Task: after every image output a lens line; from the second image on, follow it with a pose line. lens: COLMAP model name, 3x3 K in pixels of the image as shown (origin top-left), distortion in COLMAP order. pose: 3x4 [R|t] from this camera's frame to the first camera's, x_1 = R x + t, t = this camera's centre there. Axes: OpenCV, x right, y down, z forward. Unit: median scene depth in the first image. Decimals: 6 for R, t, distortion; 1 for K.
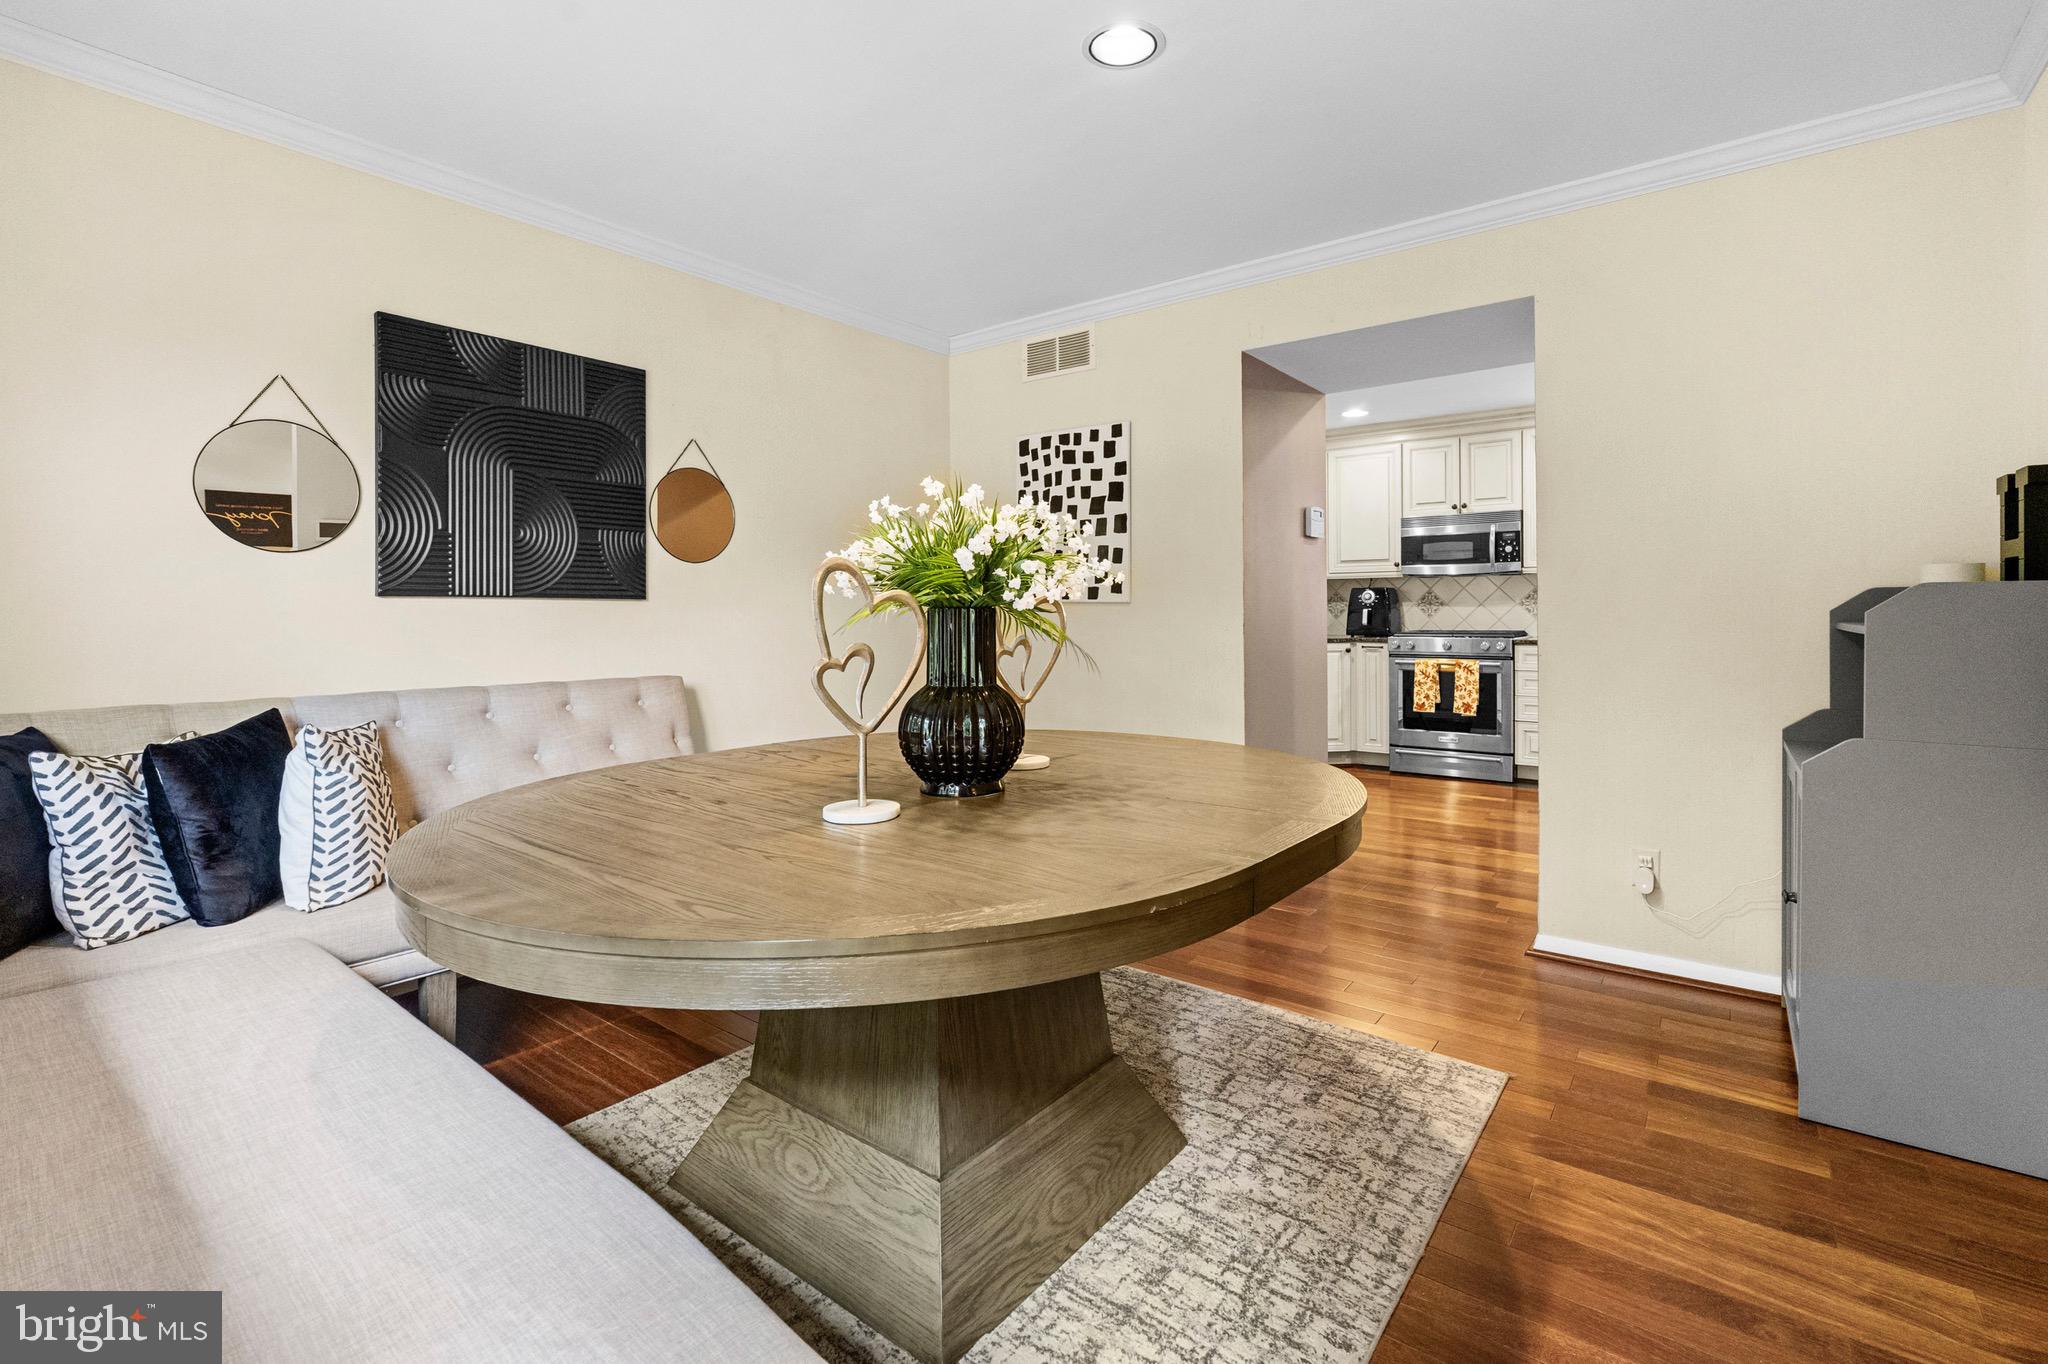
lens RADIAL K [[920.5, 0, 1029.9], [0, 920.5, 614.9], [0, 0, 1]] dist [-0.008728, 0.002057]
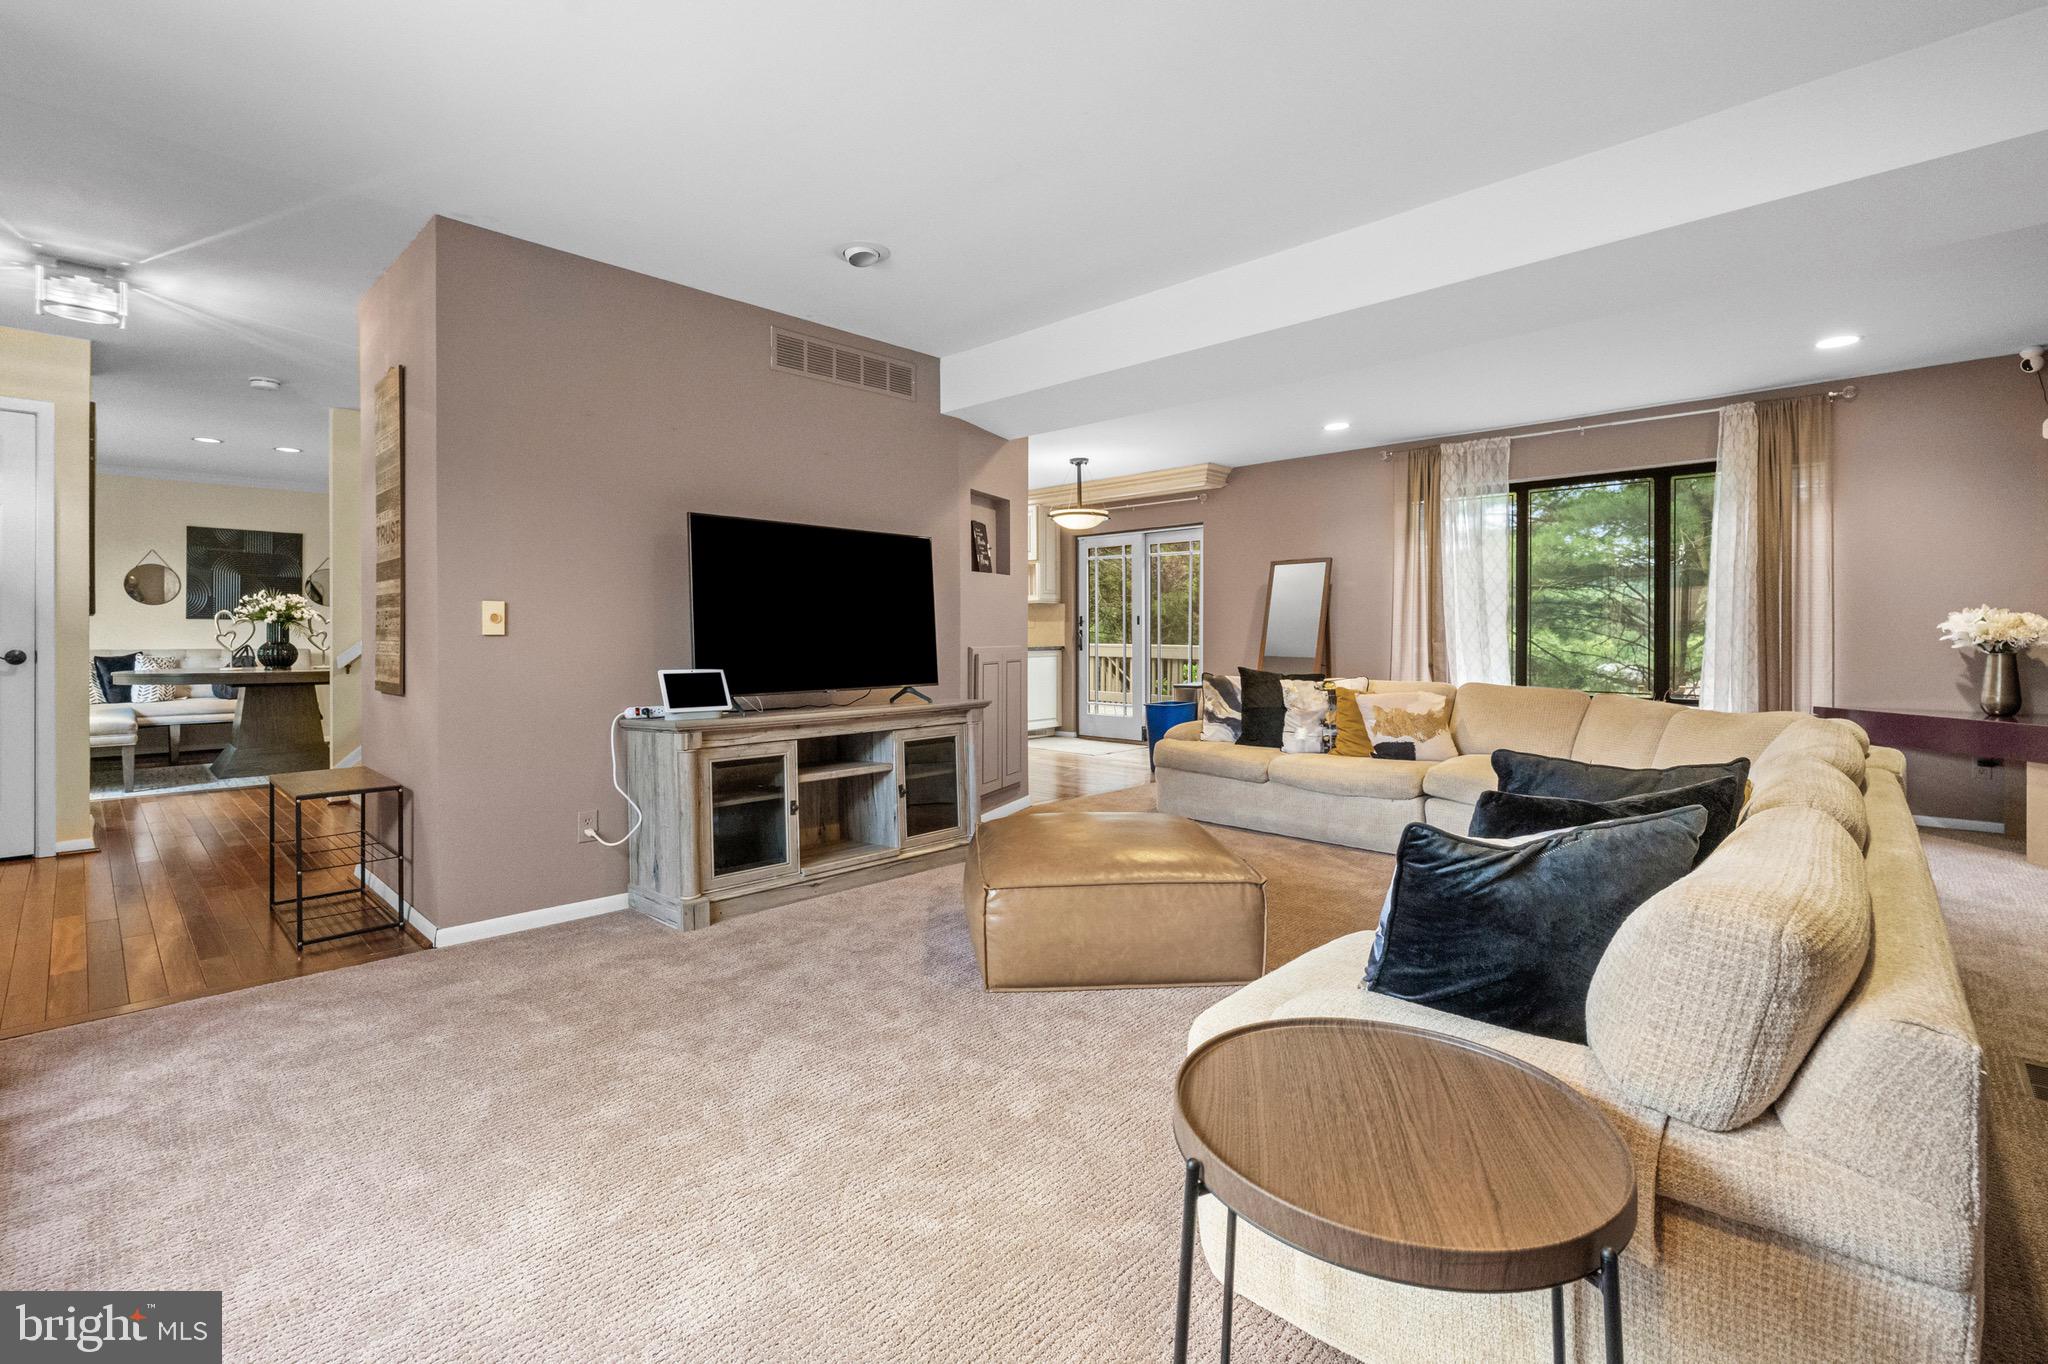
lens RADIAL K [[920.5, 0, 1006.3], [0, 920.5, 632.2], [0, 0, 1]] dist [-0.008728, 0.002057]
pose [[0.993391, 0.005249, -0.114659, 2.856231], [-0.006203, 0.999949, -0.007972, 0.036539], [0.114612, 0.008630, 0.993373, -2.083209]]
